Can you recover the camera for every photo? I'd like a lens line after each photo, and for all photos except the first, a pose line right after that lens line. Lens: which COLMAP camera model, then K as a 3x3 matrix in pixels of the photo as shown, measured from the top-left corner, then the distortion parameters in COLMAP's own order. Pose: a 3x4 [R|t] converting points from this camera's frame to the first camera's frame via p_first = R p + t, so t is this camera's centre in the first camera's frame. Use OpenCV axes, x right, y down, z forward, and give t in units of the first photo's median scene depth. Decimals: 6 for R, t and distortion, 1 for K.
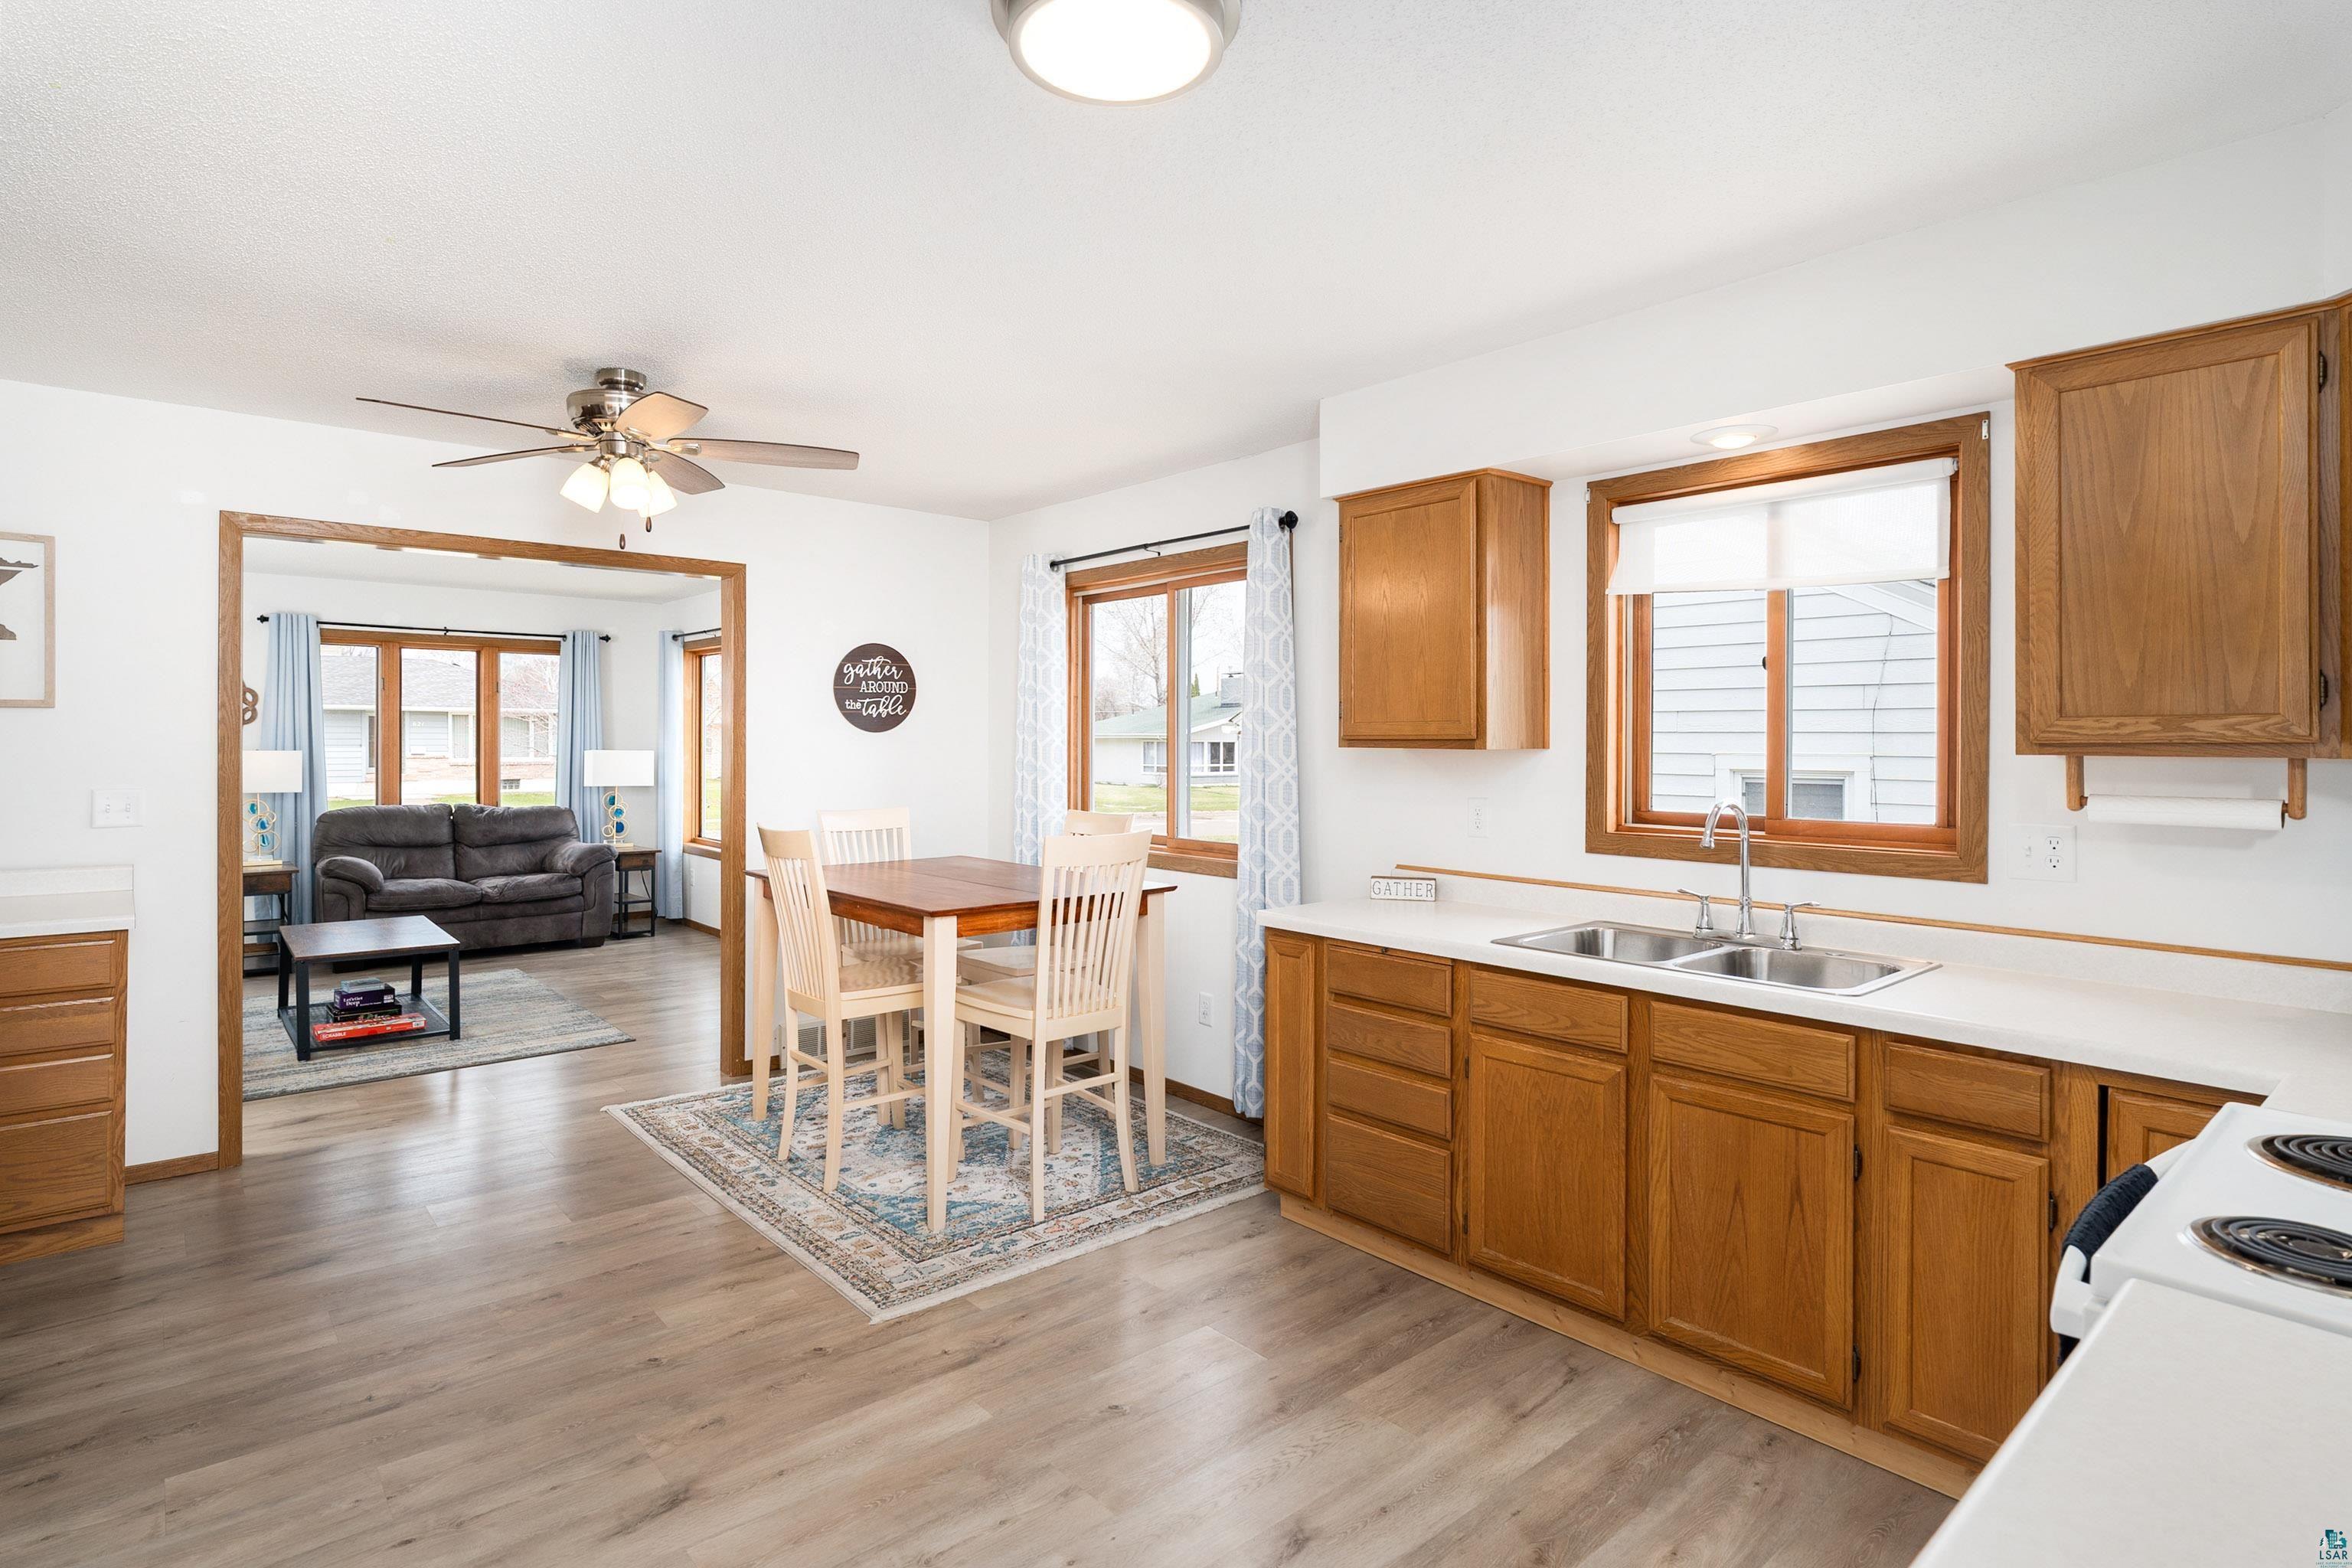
lens RADIAL K [[1196.7, 0, 1184.1], [0, 1196.7, 747.3], [0, 0, 1]] dist [-0.010636, 0.004376]
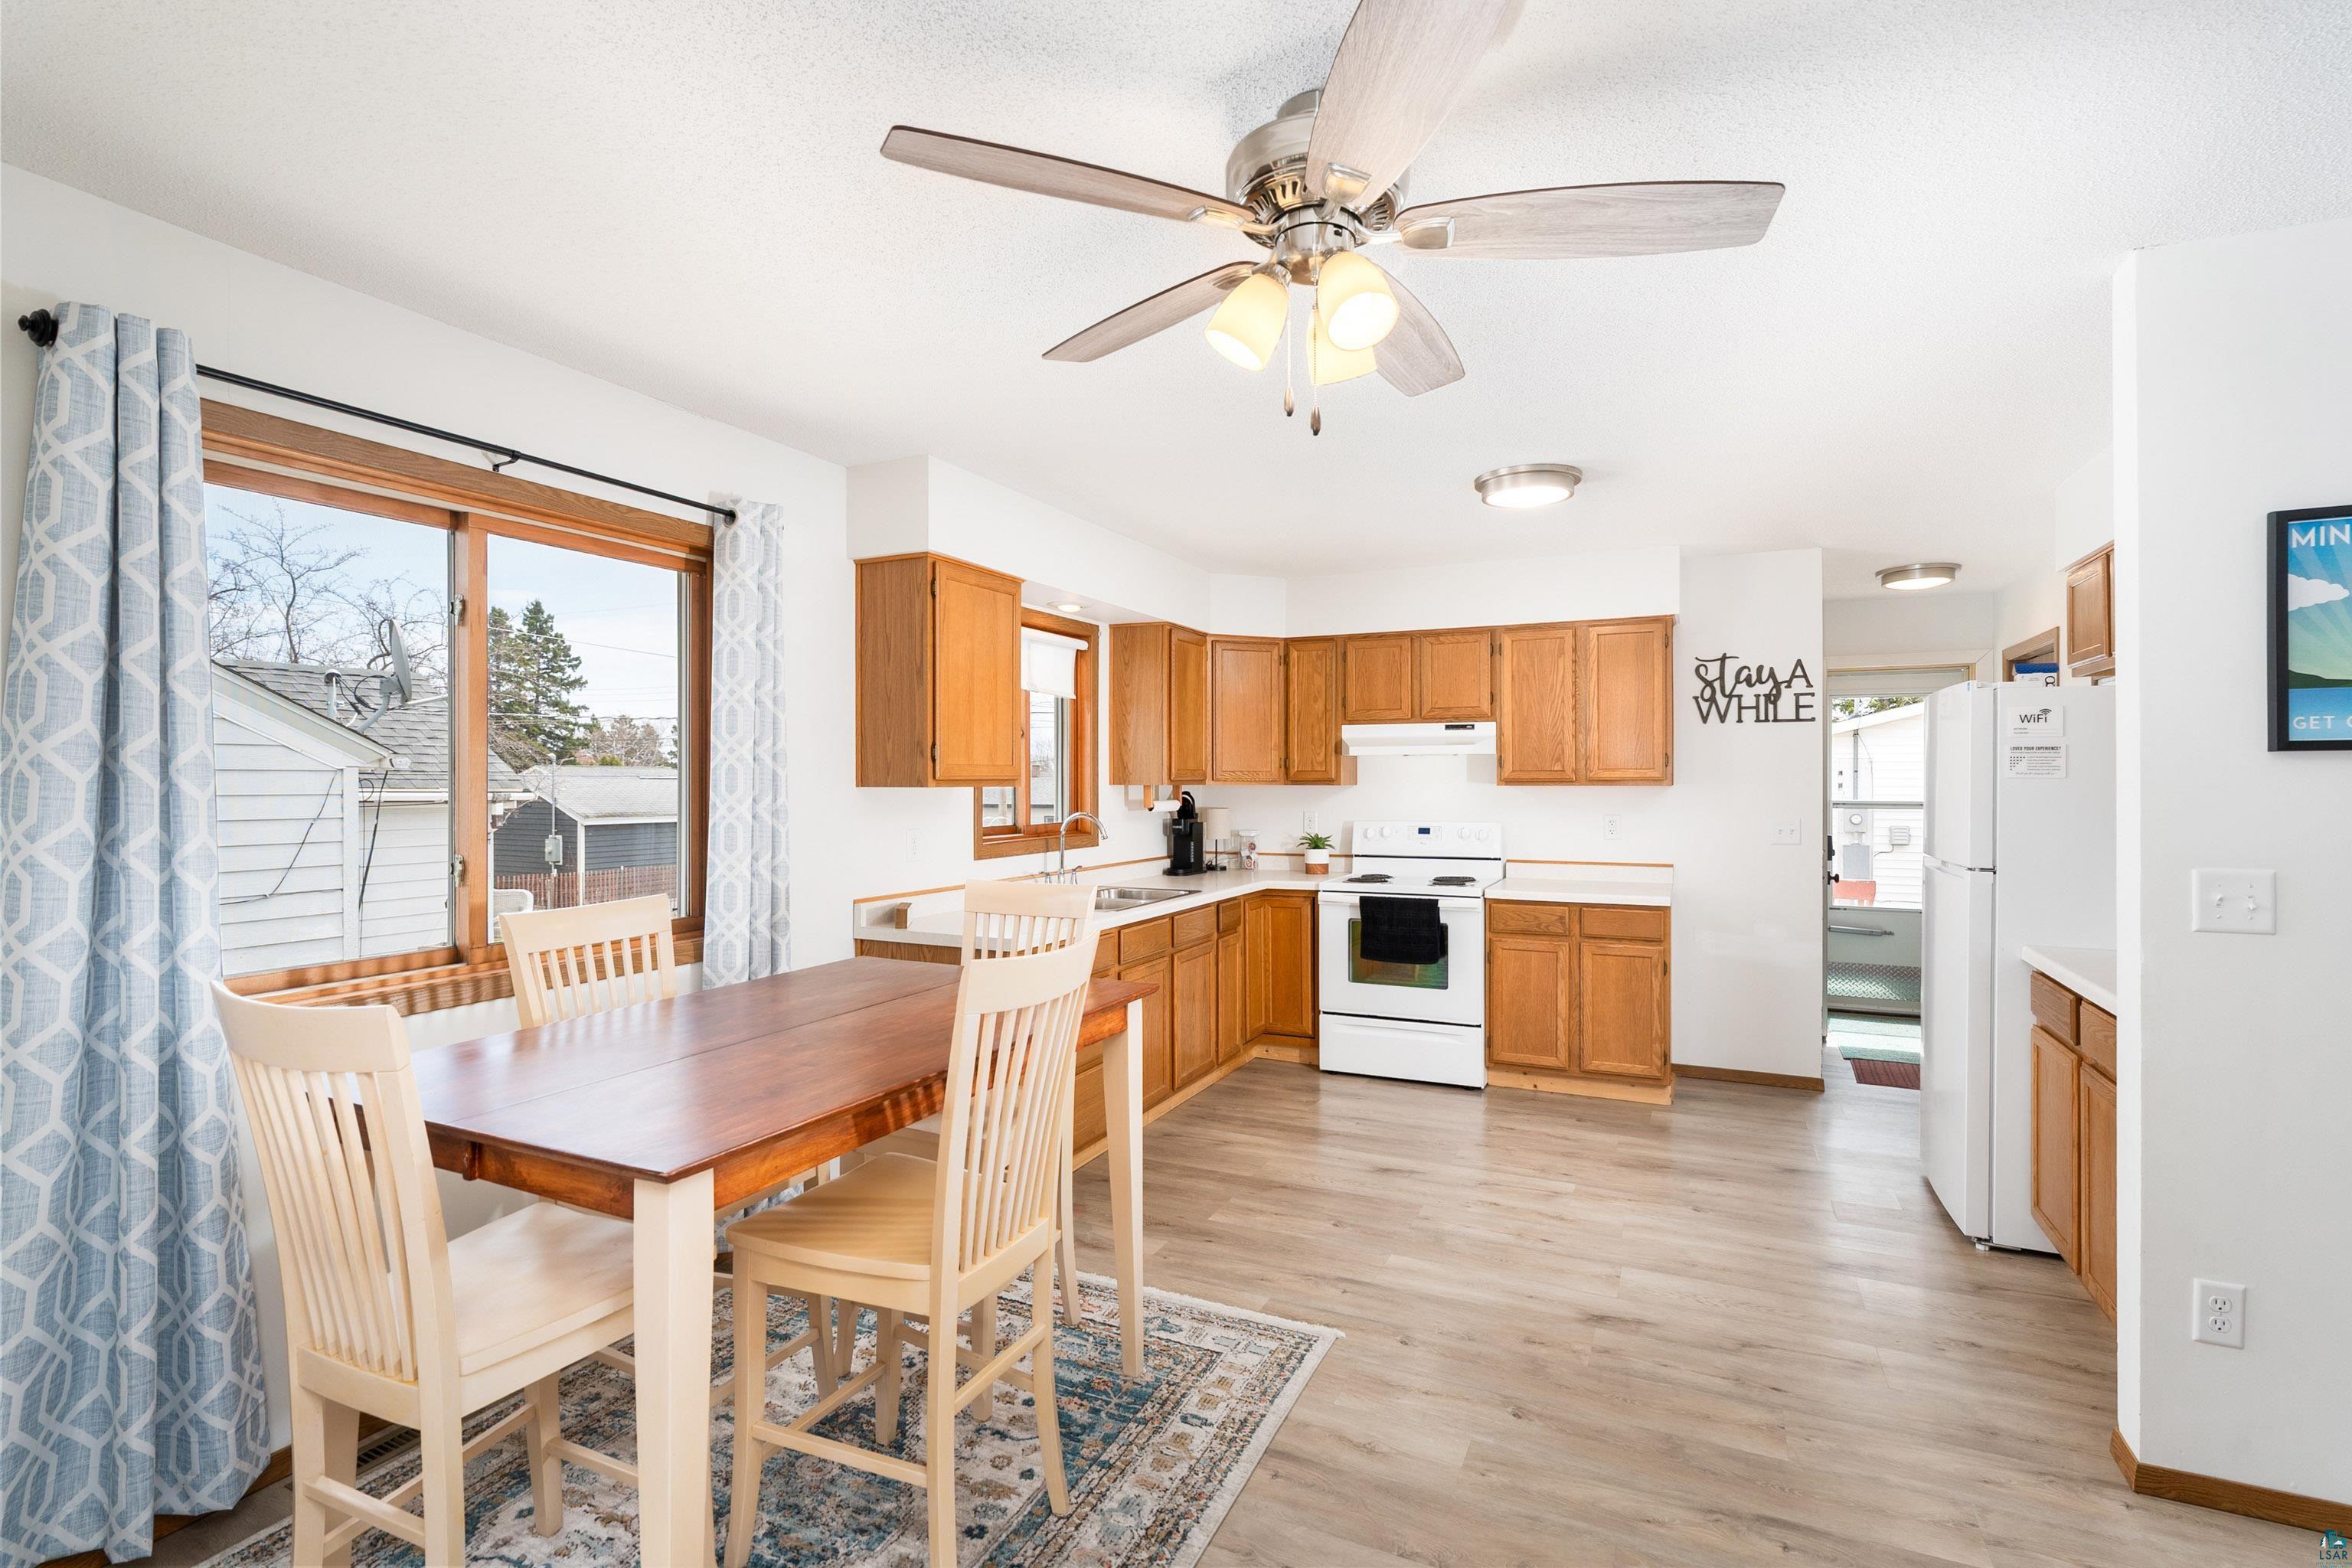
lens RADIAL K [[1071.6, 0, 1177.4], [0, 1071.6, 787.2], [0, 0, 1]] dist [-0.007689, 0.002340]
pose [[-0.389905, -0.010243, 0.920798, -0.567165], [0.005331, 0.999896, 0.013381, -0.008270], [-0.920840, 0.010126, -0.389810, 0.793332]]
